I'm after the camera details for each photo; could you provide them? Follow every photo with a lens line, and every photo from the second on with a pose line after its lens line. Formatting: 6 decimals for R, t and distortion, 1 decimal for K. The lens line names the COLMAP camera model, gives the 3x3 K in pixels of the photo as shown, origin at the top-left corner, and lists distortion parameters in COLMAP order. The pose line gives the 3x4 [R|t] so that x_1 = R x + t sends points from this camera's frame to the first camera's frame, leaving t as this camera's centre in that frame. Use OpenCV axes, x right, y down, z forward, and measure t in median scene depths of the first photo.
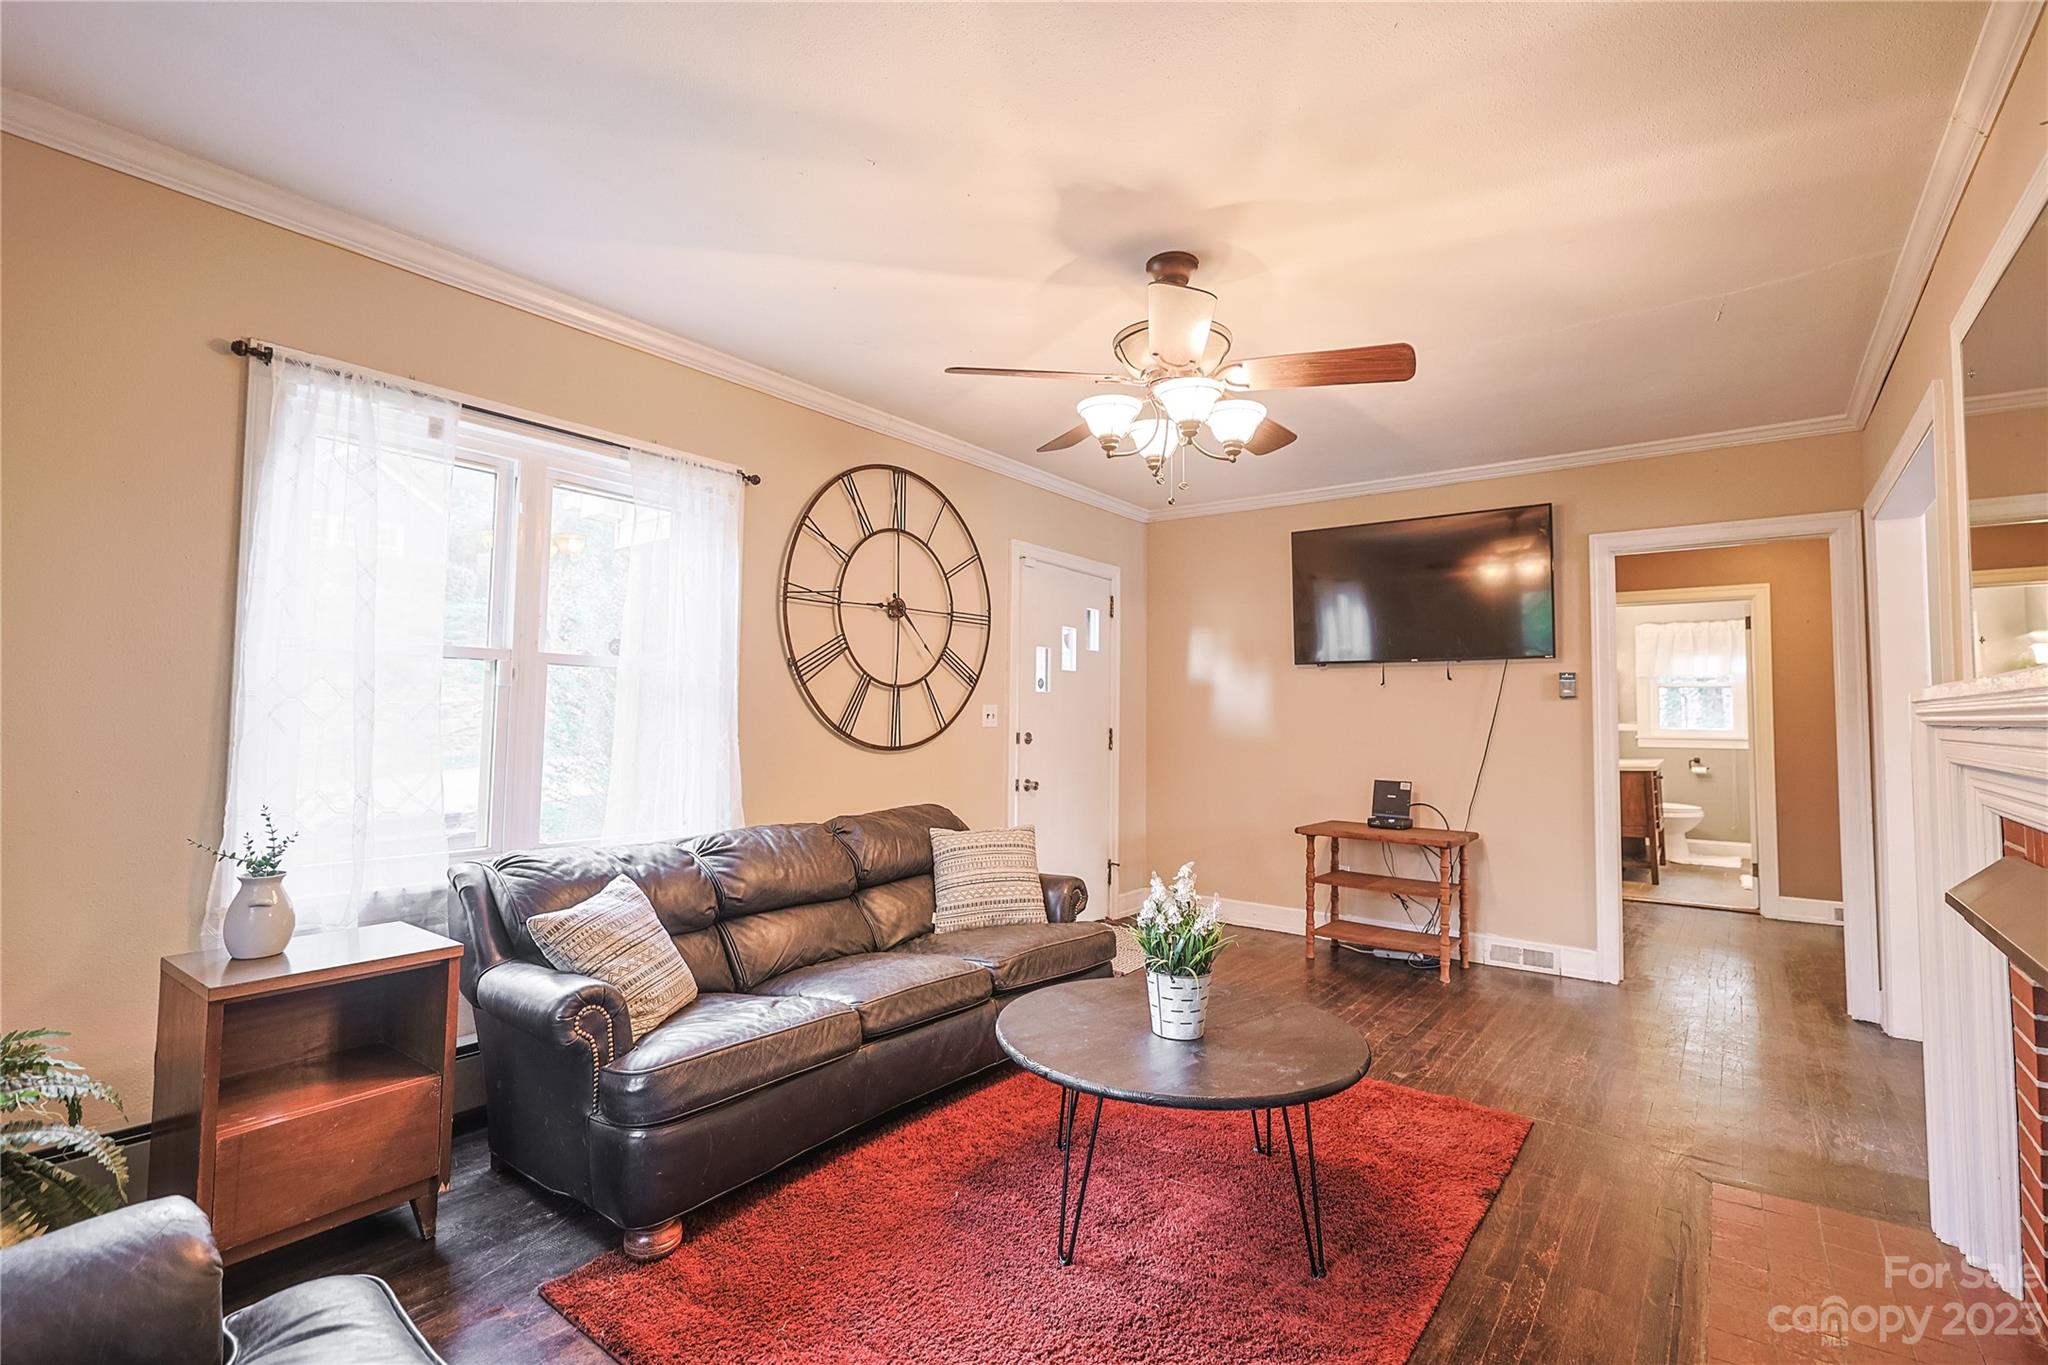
lens RADIAL K [[911.7, 0, 1020.9], [0, 911.7, 667.5], [0, 0, 1]] dist [0.001150, 0.000081]
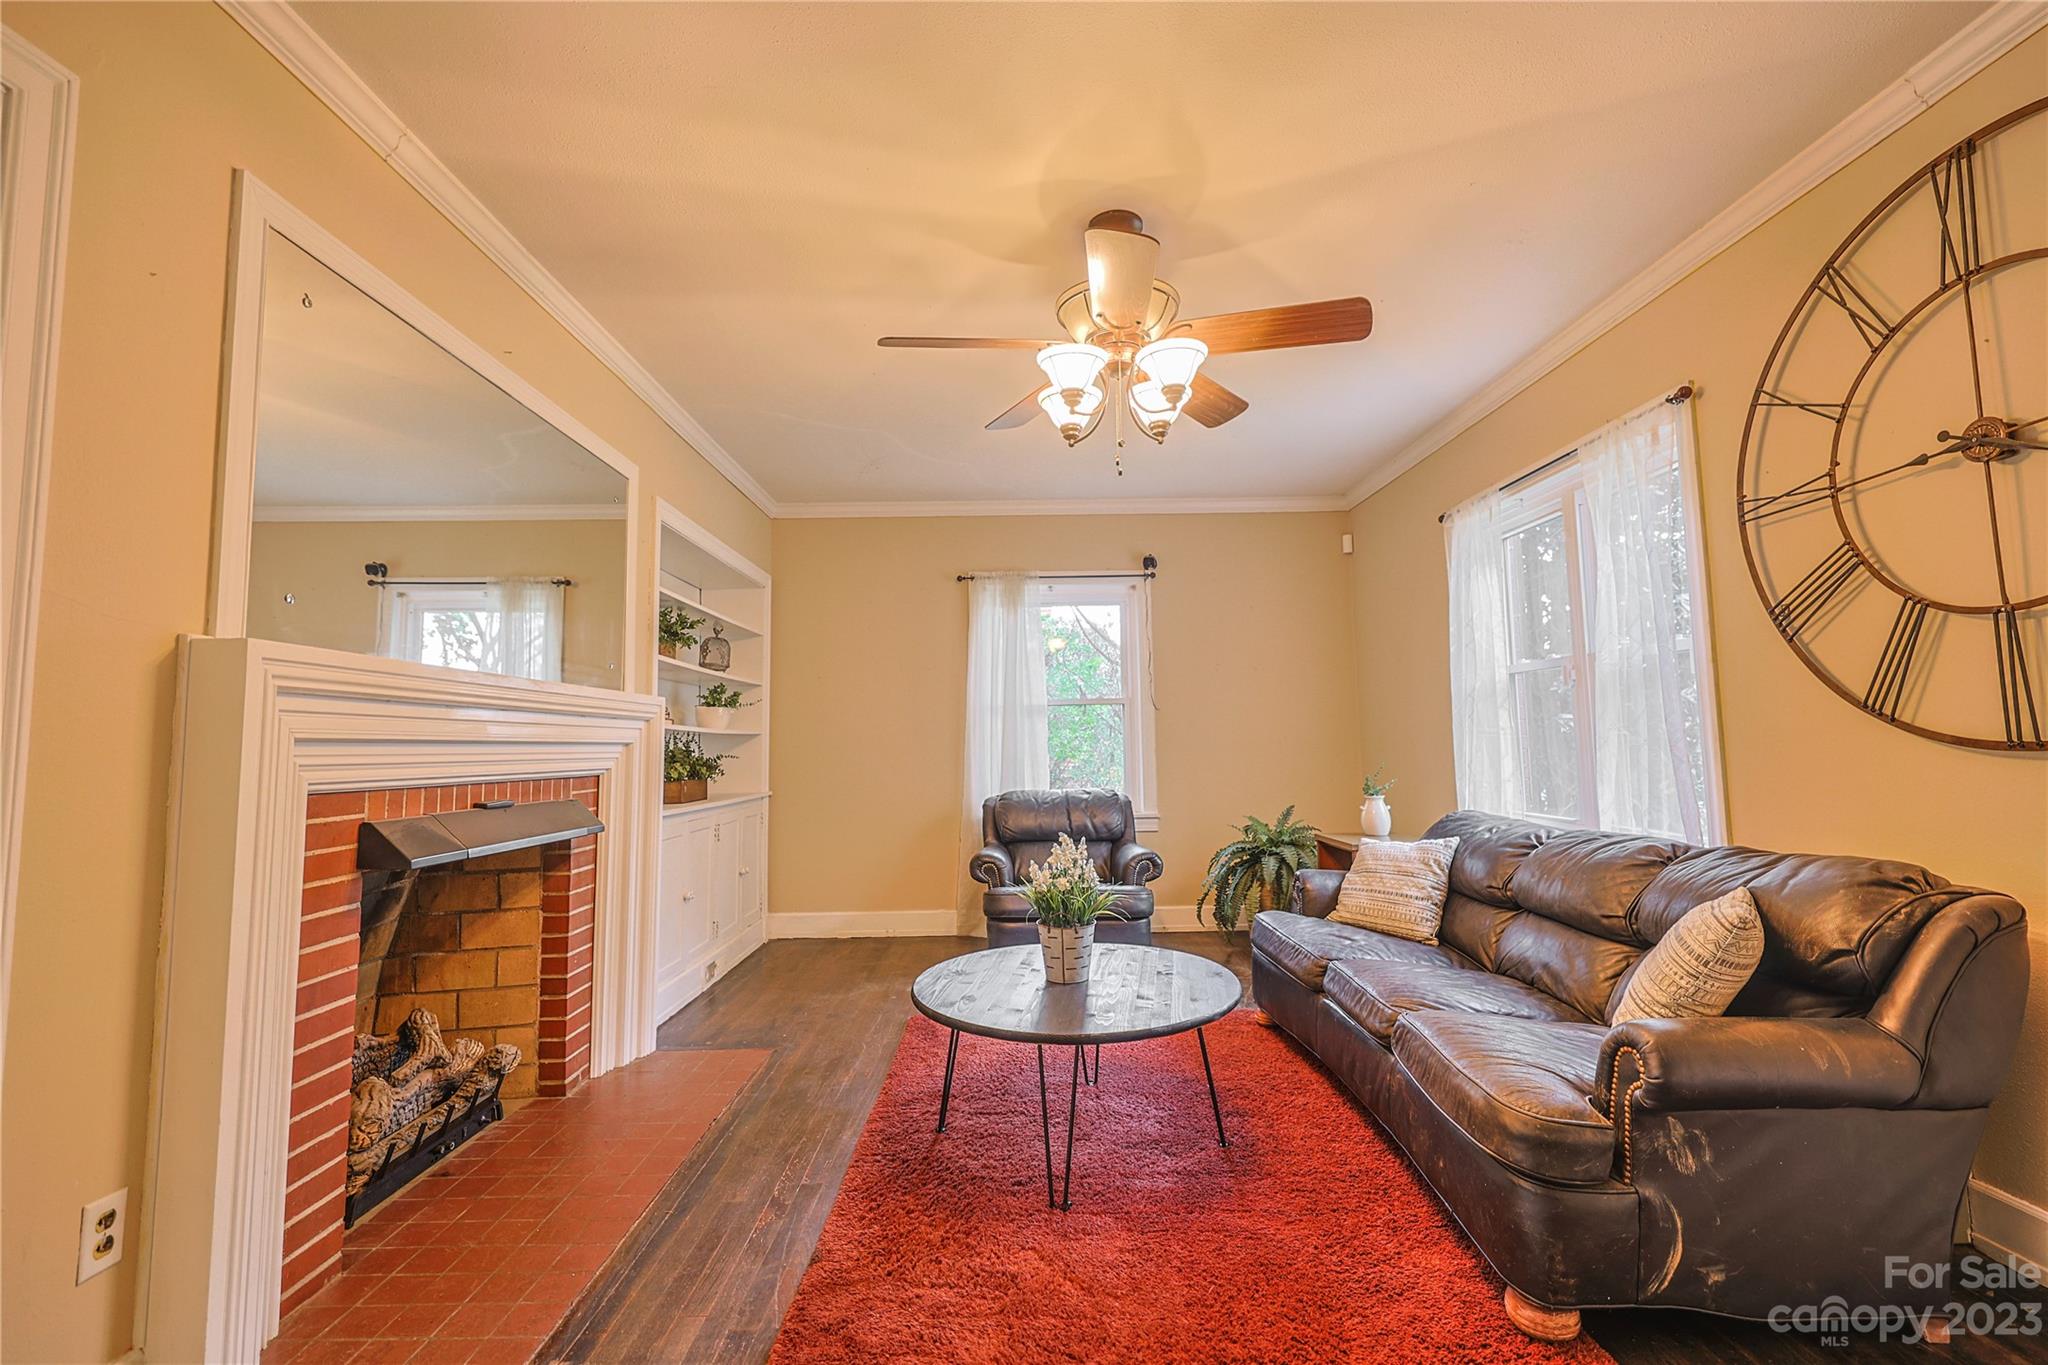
lens RADIAL K [[911.7, 0, 1024.6], [0, 911.7, 670.6], [0, 0, 1]] dist [0.001150, 0.000081]
pose [[-0.778631, -0.052104, -0.625315, 0.476041], [0.041308, 0.990128, -0.133939, 0.084262], [0.626121, -0.130120, -0.768792, 0.946293]]
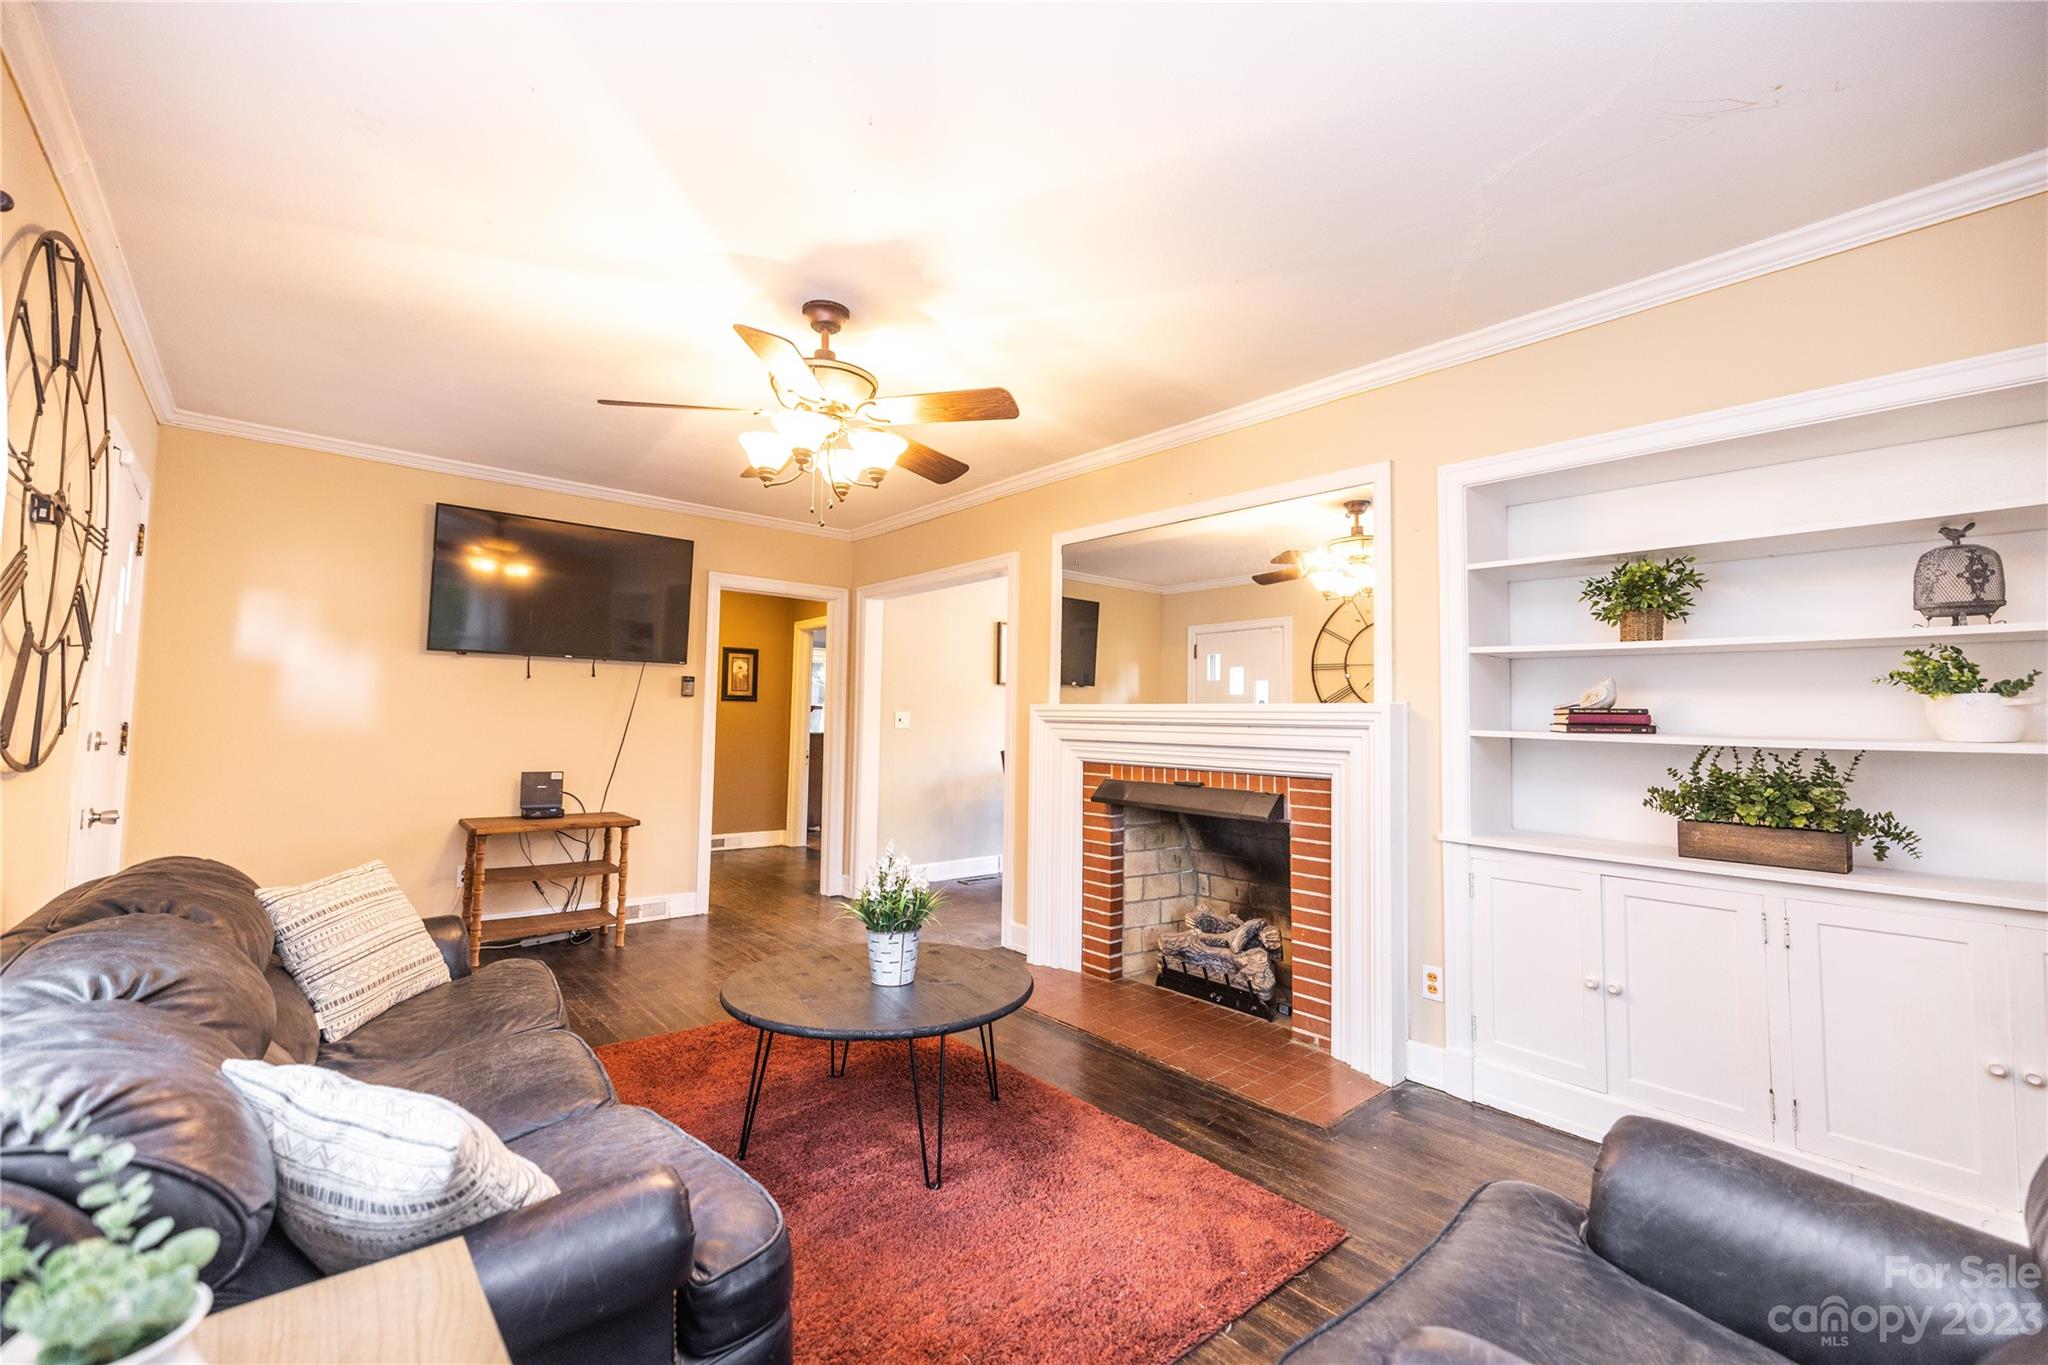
lens RADIAL K [[838.4, 0, 1019.5], [0, 838.4, 674.5], [0, 0, 1]] dist [-0.000017, 0.000023]
pose [[0.185050, 0.040168, 0.981908, -0.450322], [-0.066202, 0.997404, -0.028325, 0.006091], [-0.980497, -0.059762, 0.187228, 0.322449]]
